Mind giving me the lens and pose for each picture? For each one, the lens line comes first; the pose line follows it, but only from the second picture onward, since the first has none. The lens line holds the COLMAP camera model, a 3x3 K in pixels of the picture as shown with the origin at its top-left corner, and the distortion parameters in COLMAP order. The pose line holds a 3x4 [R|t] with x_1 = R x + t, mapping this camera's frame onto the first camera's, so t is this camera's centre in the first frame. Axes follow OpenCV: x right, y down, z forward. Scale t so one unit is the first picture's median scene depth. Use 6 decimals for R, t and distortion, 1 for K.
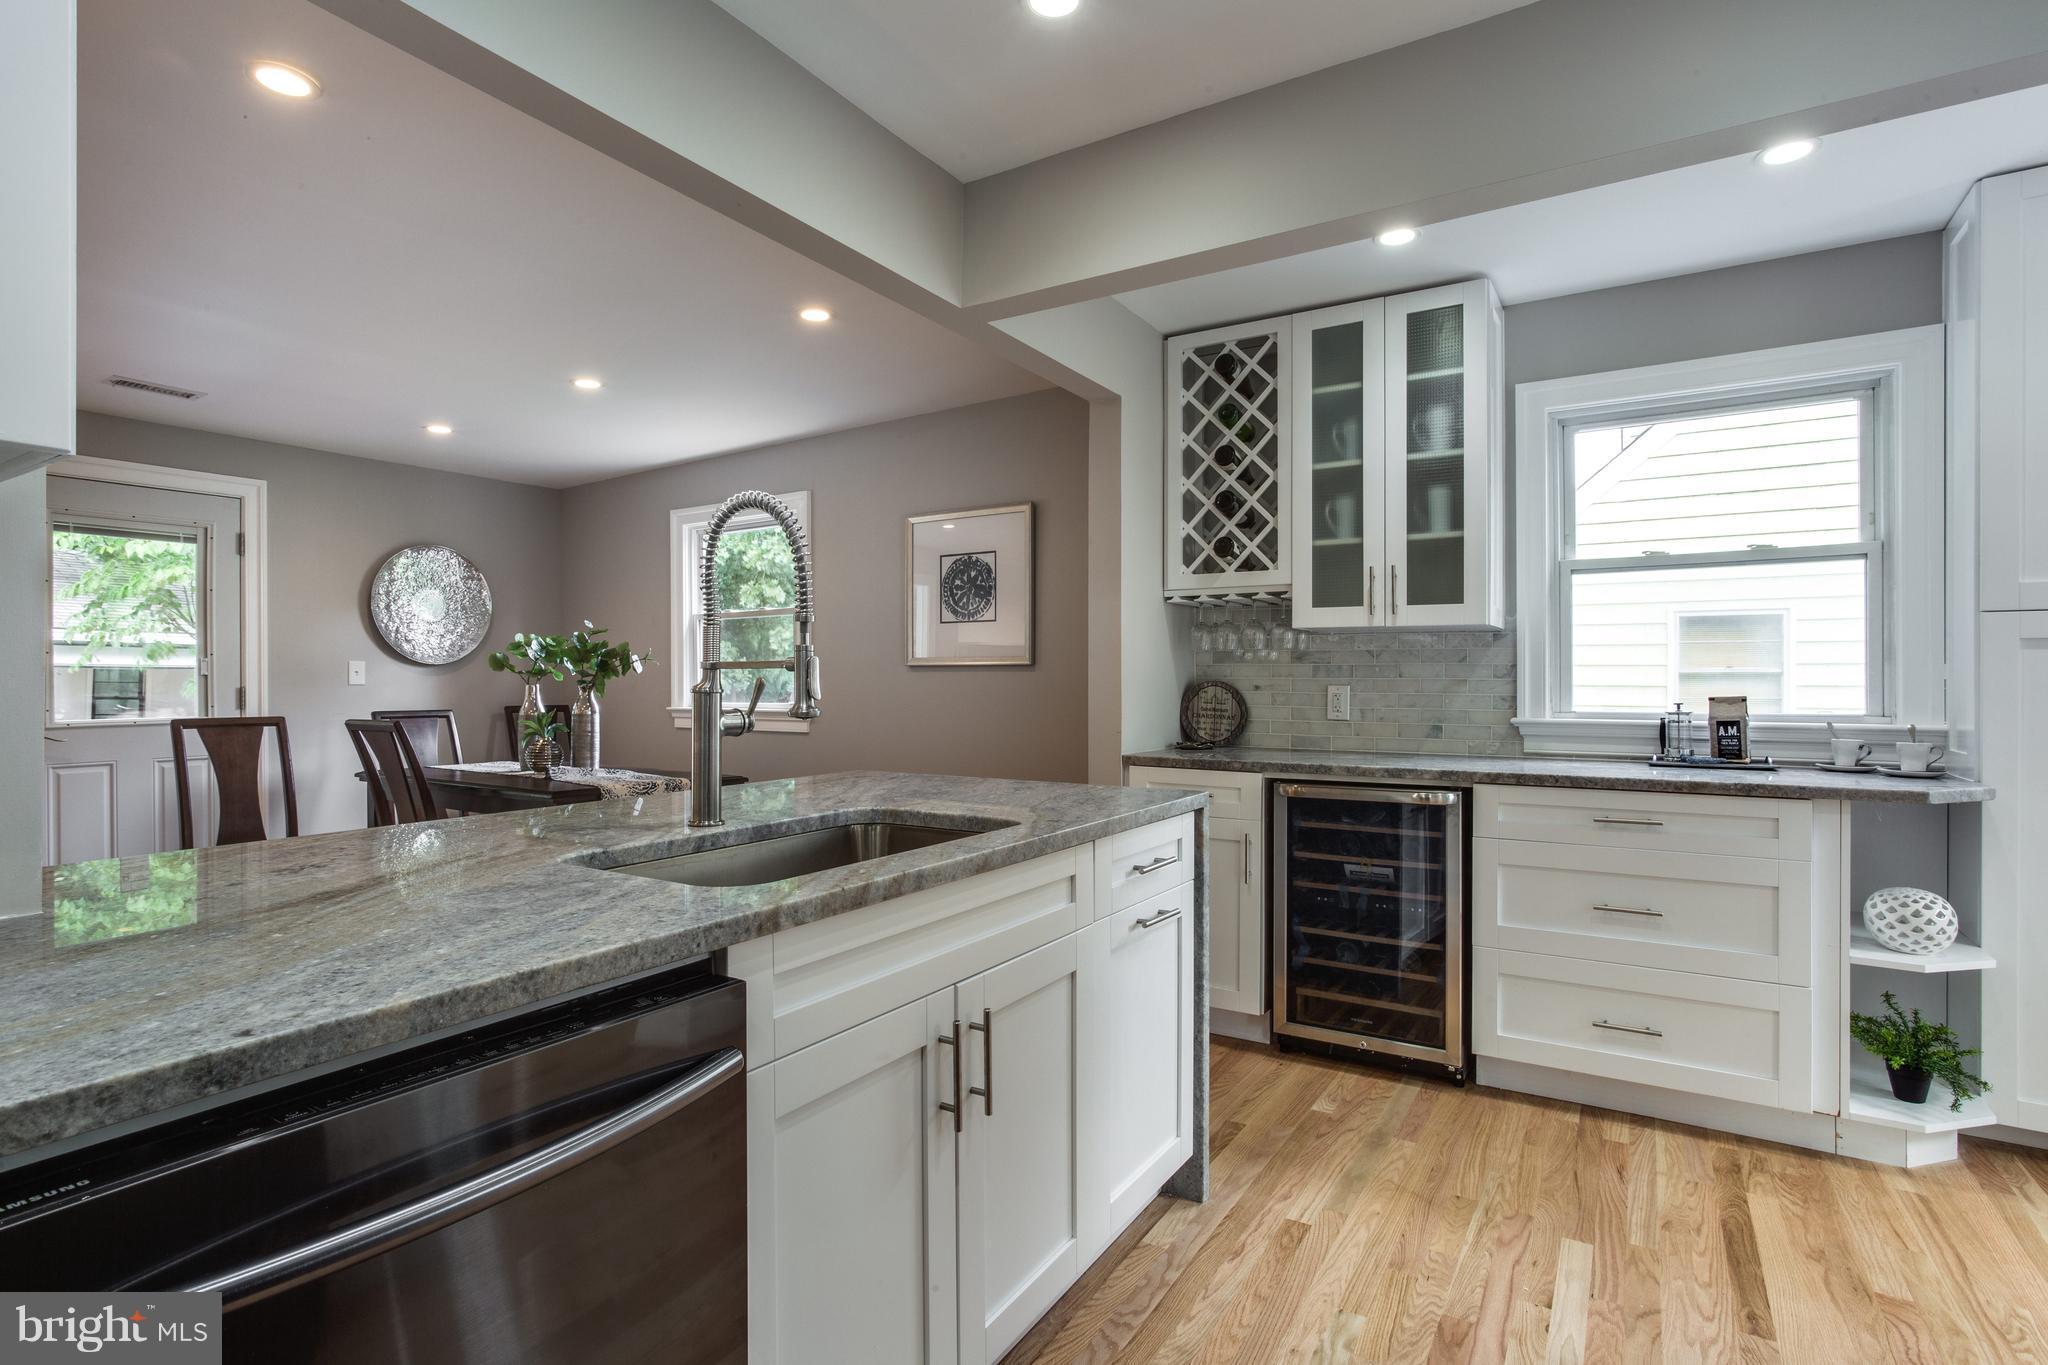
lens RADIAL K [[994.1, 0, 1030.8], [0, 994.1, 680.8], [0, 0, 1]] dist [-0.038571, 0.018372]
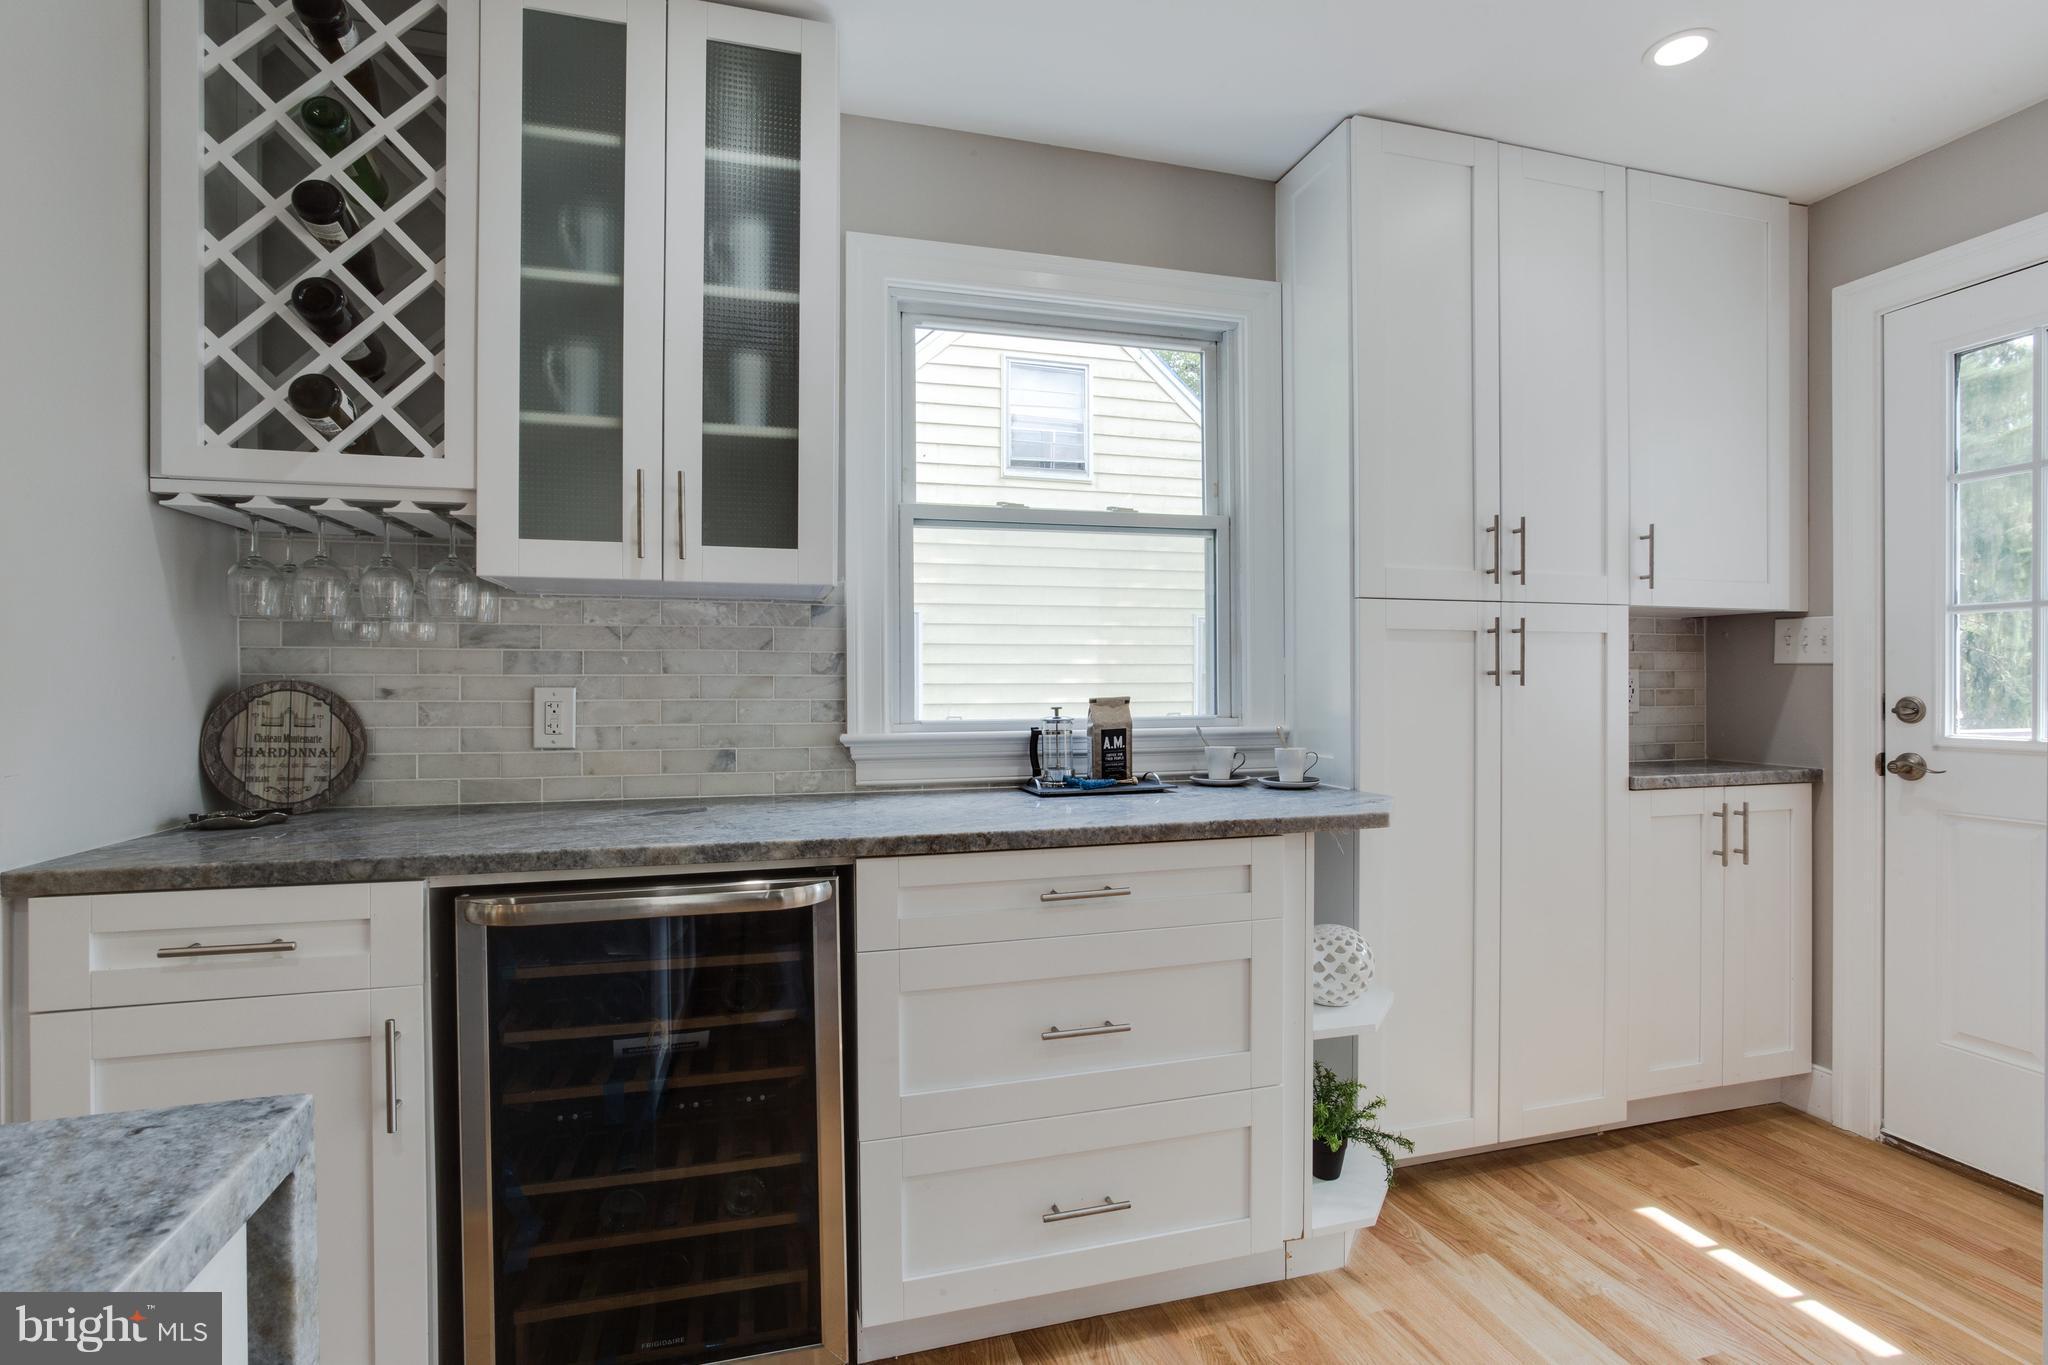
lens RADIAL K [[994.1, 0, 1030.8], [0, 994.1, 680.8], [0, 0, 1]] dist [-0.038571, 0.018372]
pose [[0.660130, -0.005754, 0.751130, 0.072121], [0.004574, 0.999983, 0.003641, 0.000104], [-0.751138, 0.001032, 0.660145, 0.454508]]
